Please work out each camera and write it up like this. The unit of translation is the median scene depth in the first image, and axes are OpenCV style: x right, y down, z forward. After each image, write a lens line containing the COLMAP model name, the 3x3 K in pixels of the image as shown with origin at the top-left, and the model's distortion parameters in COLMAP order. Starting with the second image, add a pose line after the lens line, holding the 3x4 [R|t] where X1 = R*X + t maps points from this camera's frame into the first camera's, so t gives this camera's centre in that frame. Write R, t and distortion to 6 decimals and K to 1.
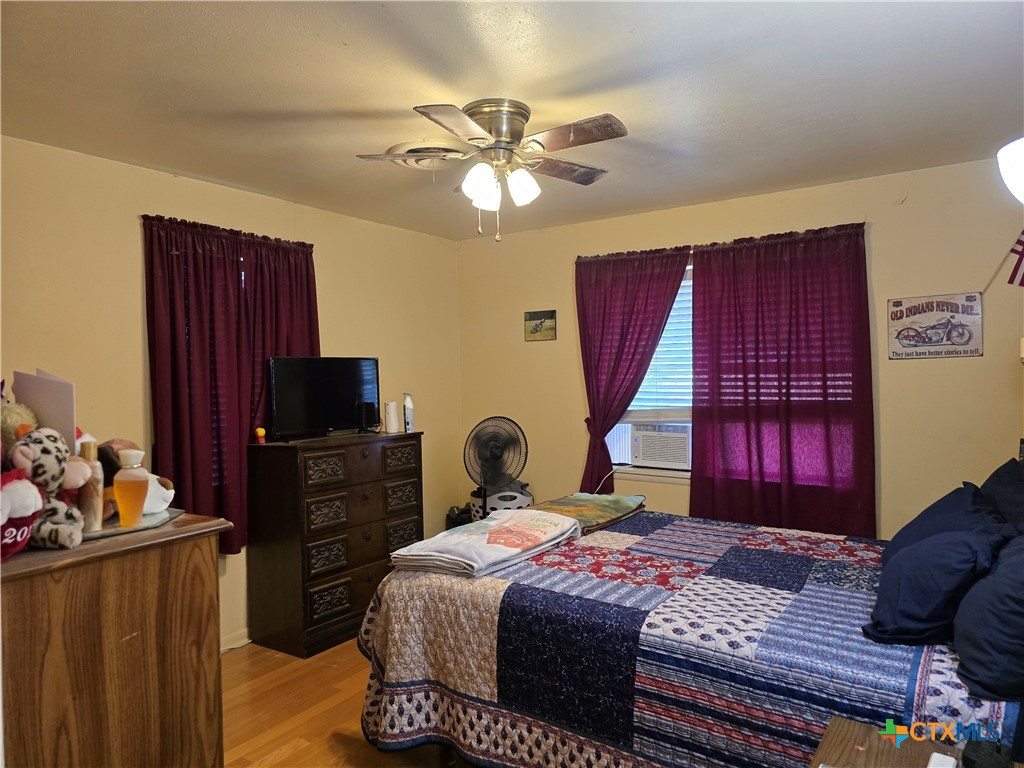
lens RADIAL K [[684.5, 0, 515.7], [0, 684.5, 381.7], [0, 0, 1]] dist [0.056102, -0.046327]
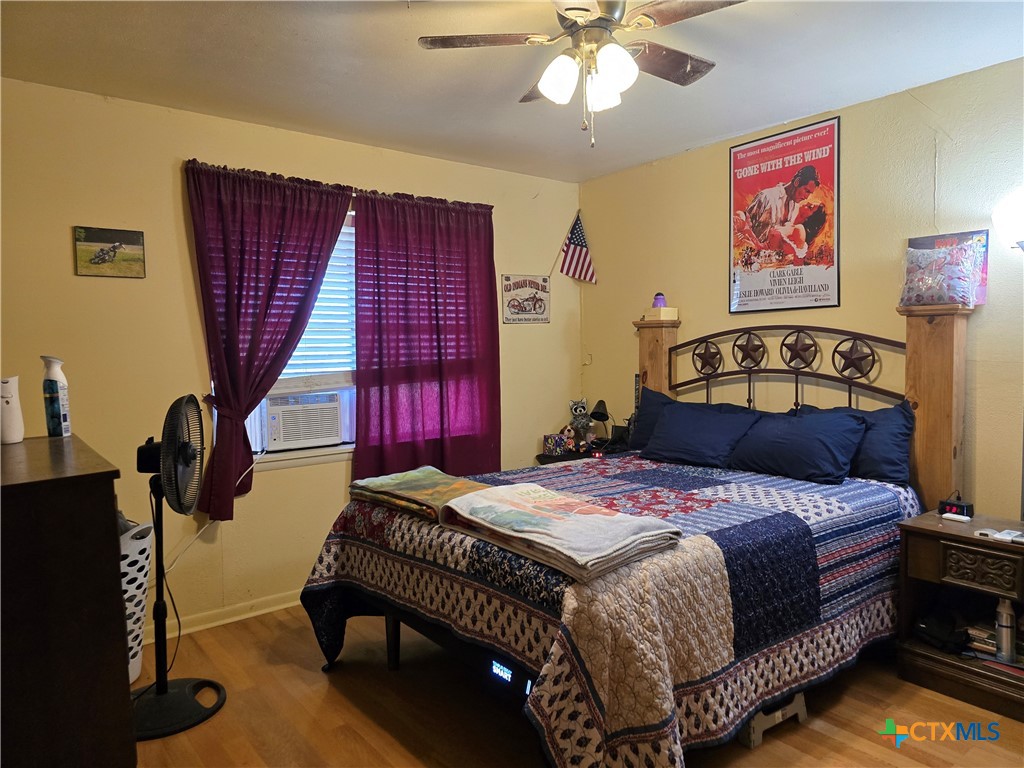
lens RADIAL K [[684.5, 0, 512.6], [0, 684.5, 384.0], [0, 0, 1]] dist [0.056102, -0.046327]
pose [[0.297114, -0.039822, 0.954011, -0.591196], [0.028011, 0.999063, 0.032978, 0.033504], [-0.954431, 0.016925, 0.297951, 0.600782]]
